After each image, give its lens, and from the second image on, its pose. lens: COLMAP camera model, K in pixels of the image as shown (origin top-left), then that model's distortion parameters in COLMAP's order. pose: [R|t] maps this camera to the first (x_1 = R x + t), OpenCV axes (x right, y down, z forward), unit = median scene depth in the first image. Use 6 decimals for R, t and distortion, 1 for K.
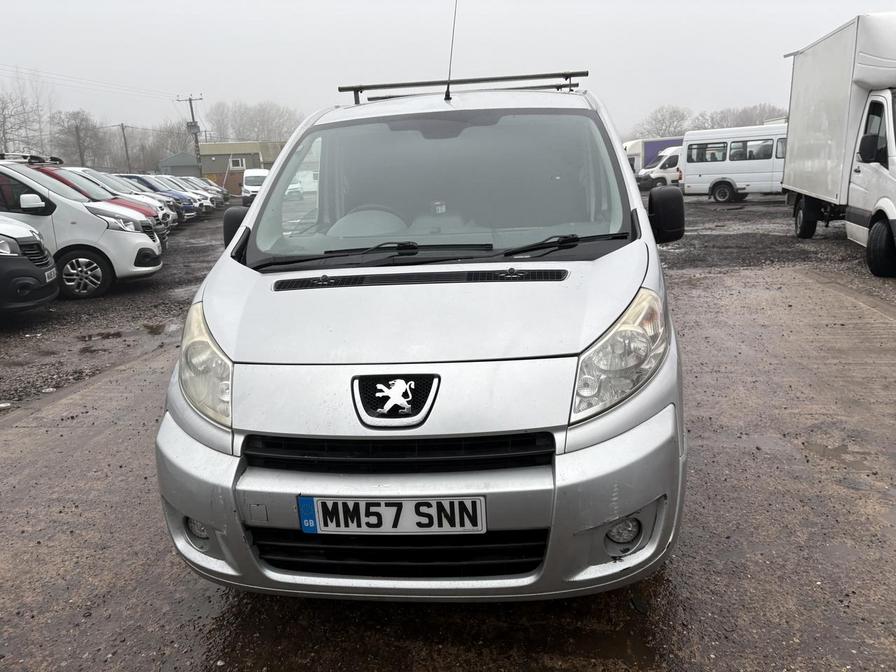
lens RADIAL K [[664.3, 0, 451.6], [0, 664.3, 330.3], [0, 0, 1]] dist [0.033197, -0.033024]
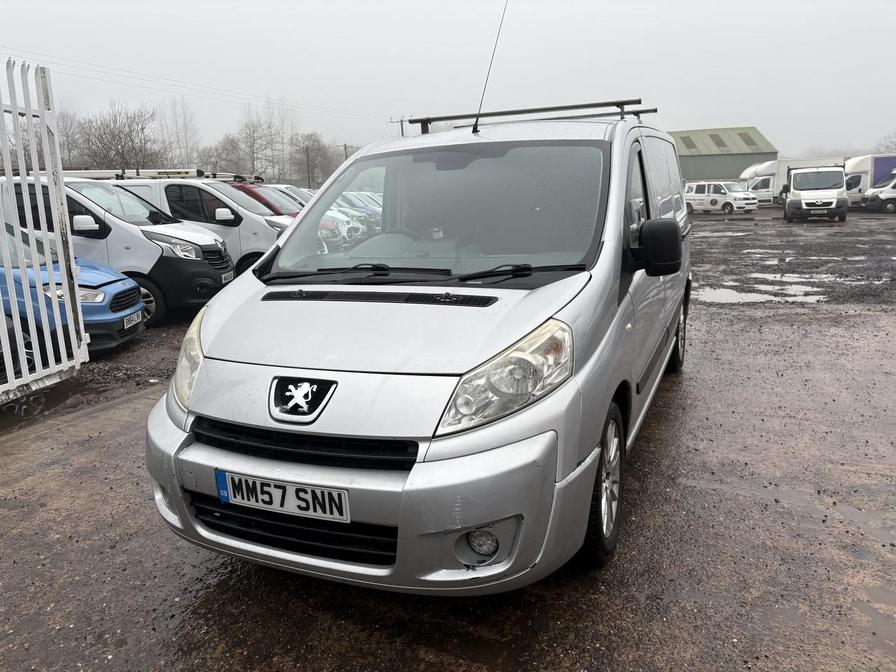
lens RADIAL K [[664.3, 0, 451.5], [0, 664.3, 339.3], [0, 0, 1]] dist [0.033197, -0.033024]
pose [[0.954148, 0.075319, -0.289704, 0.412878], [-0.078197, 0.996937, 0.001647, -0.019157], [0.288940, 0.021083, 0.957115, -0.036805]]
